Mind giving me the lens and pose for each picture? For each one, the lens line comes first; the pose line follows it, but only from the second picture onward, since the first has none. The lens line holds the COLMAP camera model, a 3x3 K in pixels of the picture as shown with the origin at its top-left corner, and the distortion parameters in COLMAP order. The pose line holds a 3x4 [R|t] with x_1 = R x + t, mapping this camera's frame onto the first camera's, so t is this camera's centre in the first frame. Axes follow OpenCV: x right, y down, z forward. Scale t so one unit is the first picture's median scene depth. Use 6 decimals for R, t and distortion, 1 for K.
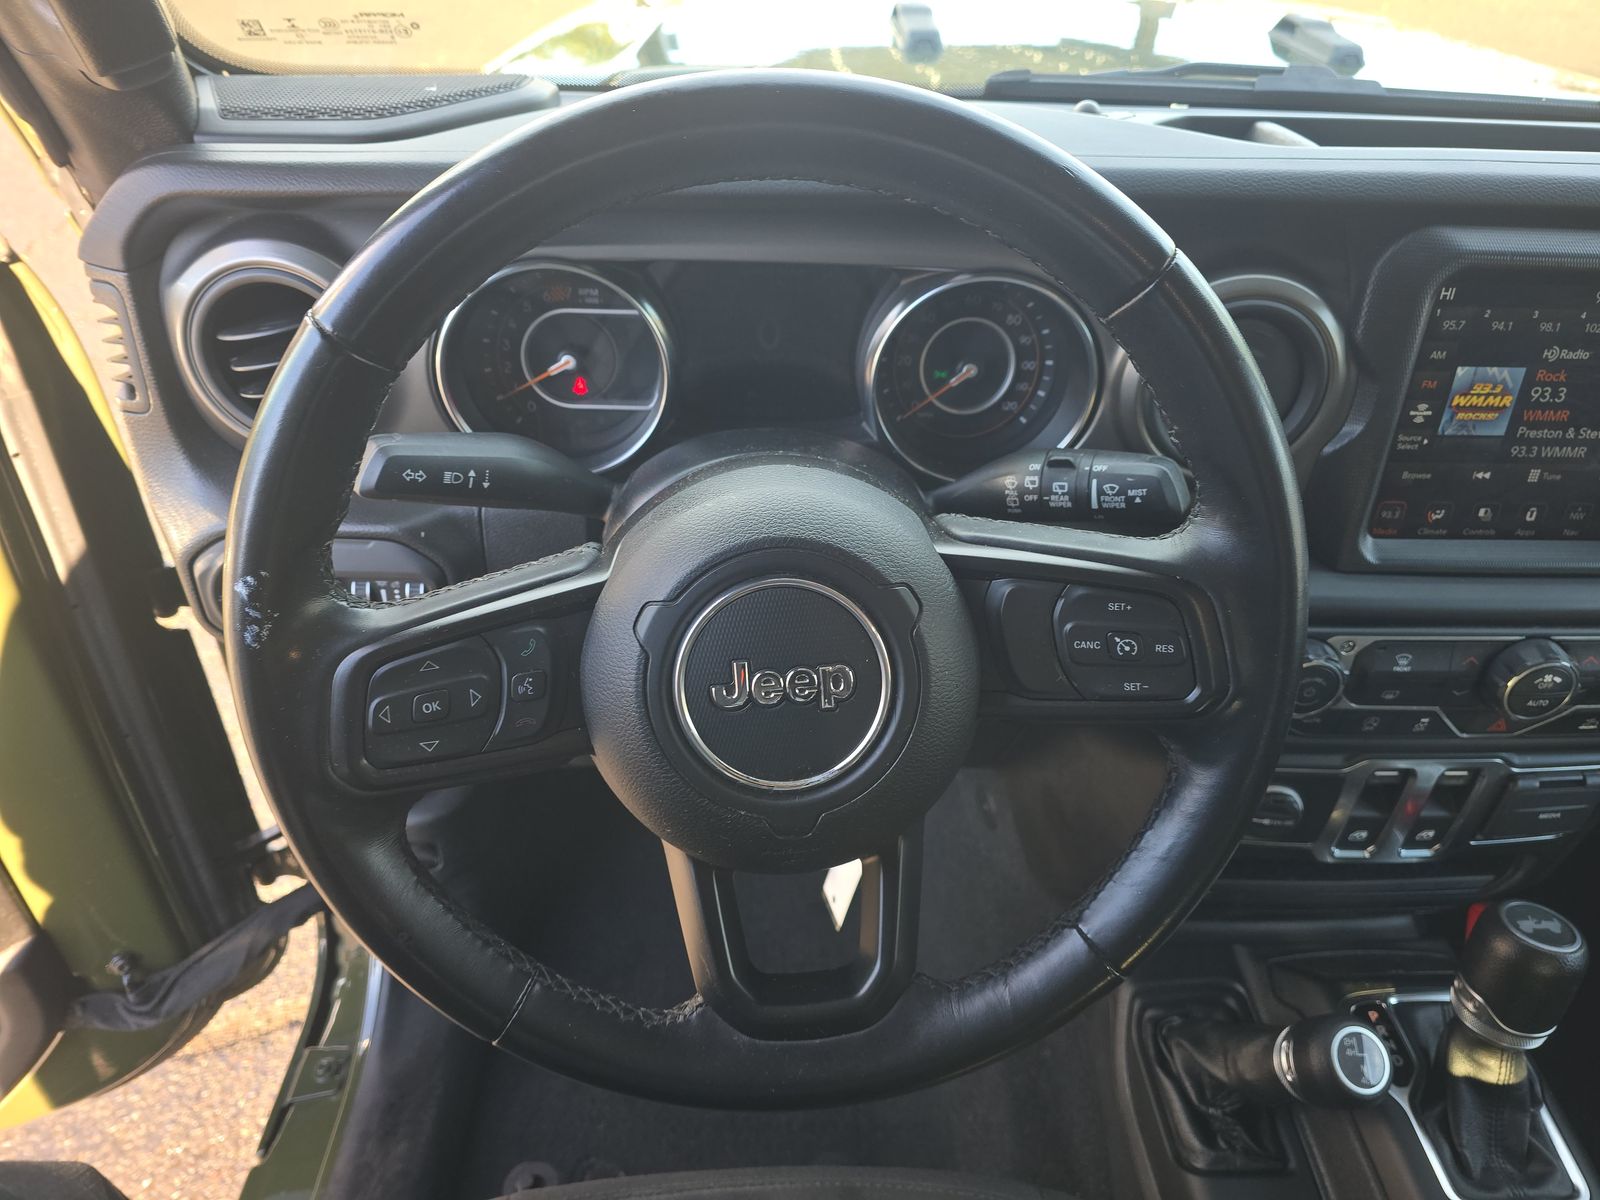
lens RADIAL K [[1067.5, 0, 798.8], [0, 1067.5, 605.3], [0, 0, 1]] dist [-0.009030, -0.002464]
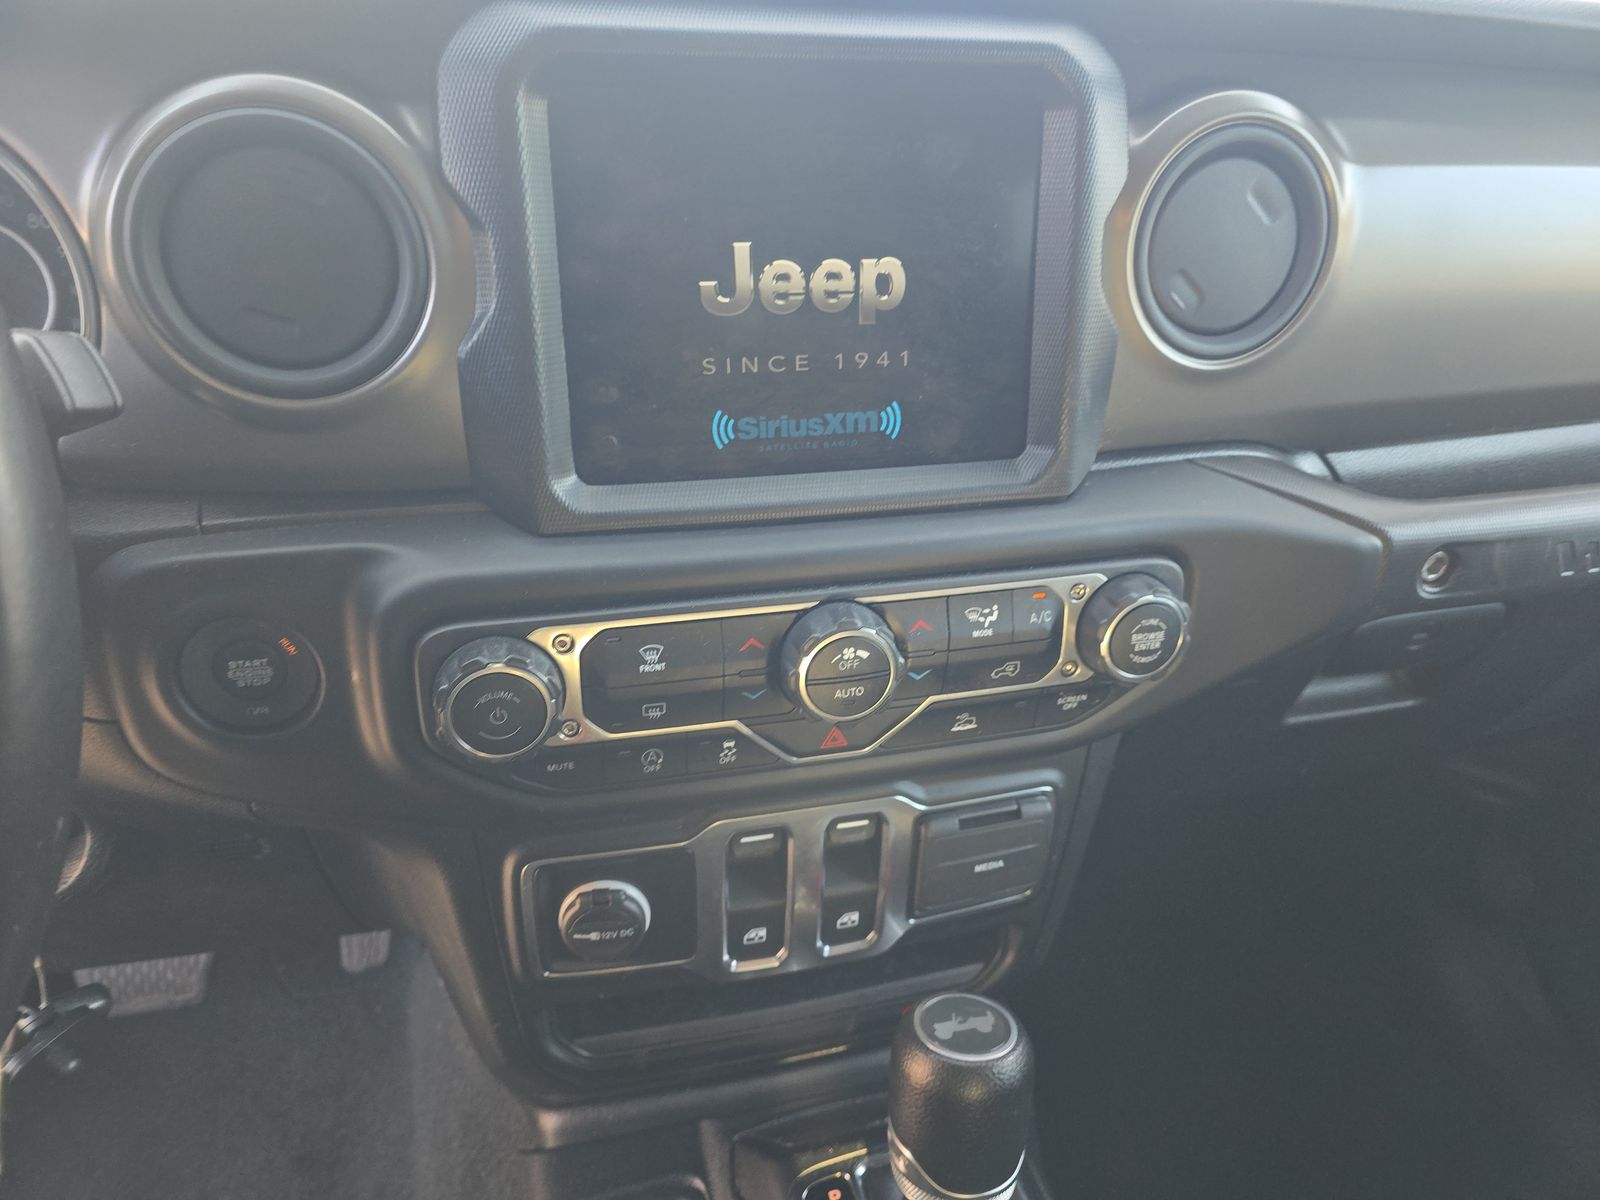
lens RADIAL K [[1067.5, 0, 797.7], [0, 1067.5, 594.8], [0, 0, 1]] dist [-0.009030, -0.002464]
pose [[0.975023, -0.098768, 0.198937, 0.480143], [0.131869, 0.978158, -0.160677, 0.123276], [-0.178722, 0.182897, 0.966751, 0.292174]]
